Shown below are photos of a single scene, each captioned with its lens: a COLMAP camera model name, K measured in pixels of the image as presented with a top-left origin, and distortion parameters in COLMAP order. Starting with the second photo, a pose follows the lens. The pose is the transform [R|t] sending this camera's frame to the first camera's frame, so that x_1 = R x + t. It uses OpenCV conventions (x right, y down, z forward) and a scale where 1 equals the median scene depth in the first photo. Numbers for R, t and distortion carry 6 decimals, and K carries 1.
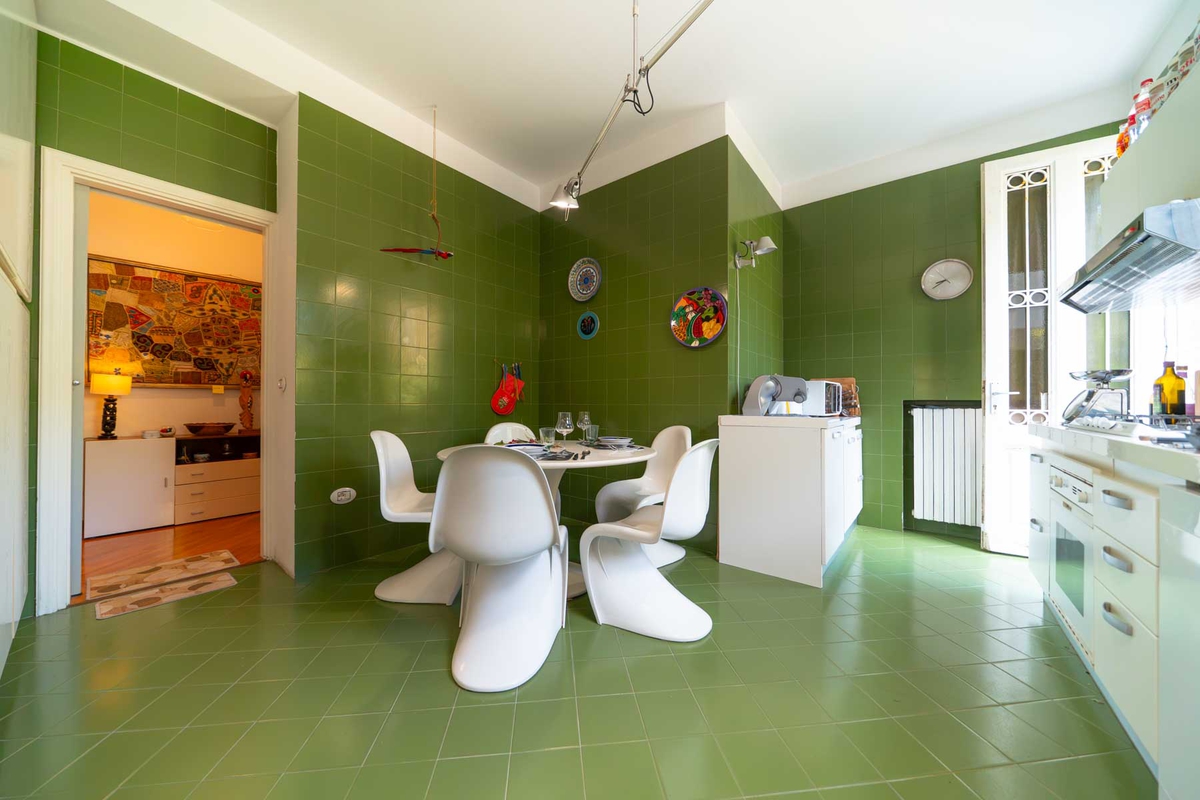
lens RADIAL K [[410.3, 0, 595.2], [0, 410.3, 401.4], [0, 0, 1]] dist [-0.005851, -0.000020]
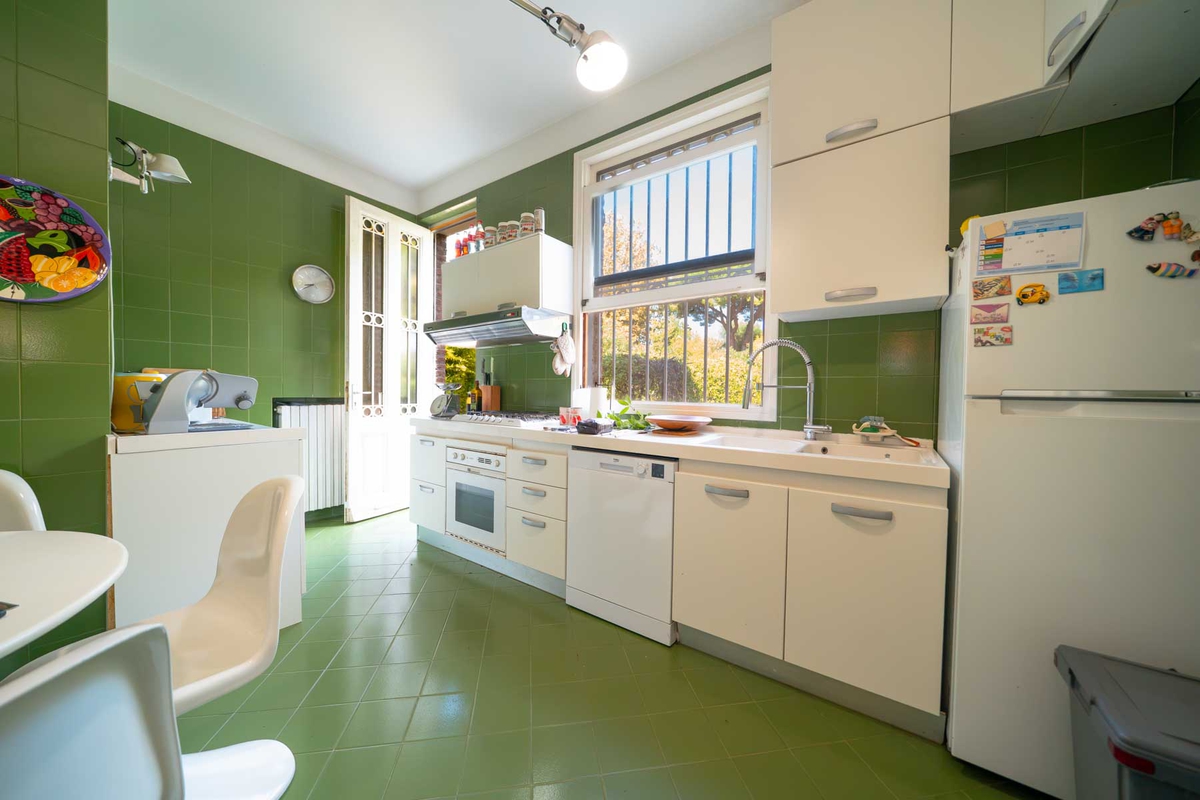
lens RADIAL K [[410.3, 0, 595.2], [0, 410.3, 401.4], [0, 0, 1]] dist [-0.005851, -0.000020]
pose [[-0.044868, -0.028599, 0.998583, -0.275327], [-0.019942, 0.999417, 0.027726, -0.041579], [-0.998794, -0.018670, -0.045412, 0.341413]]
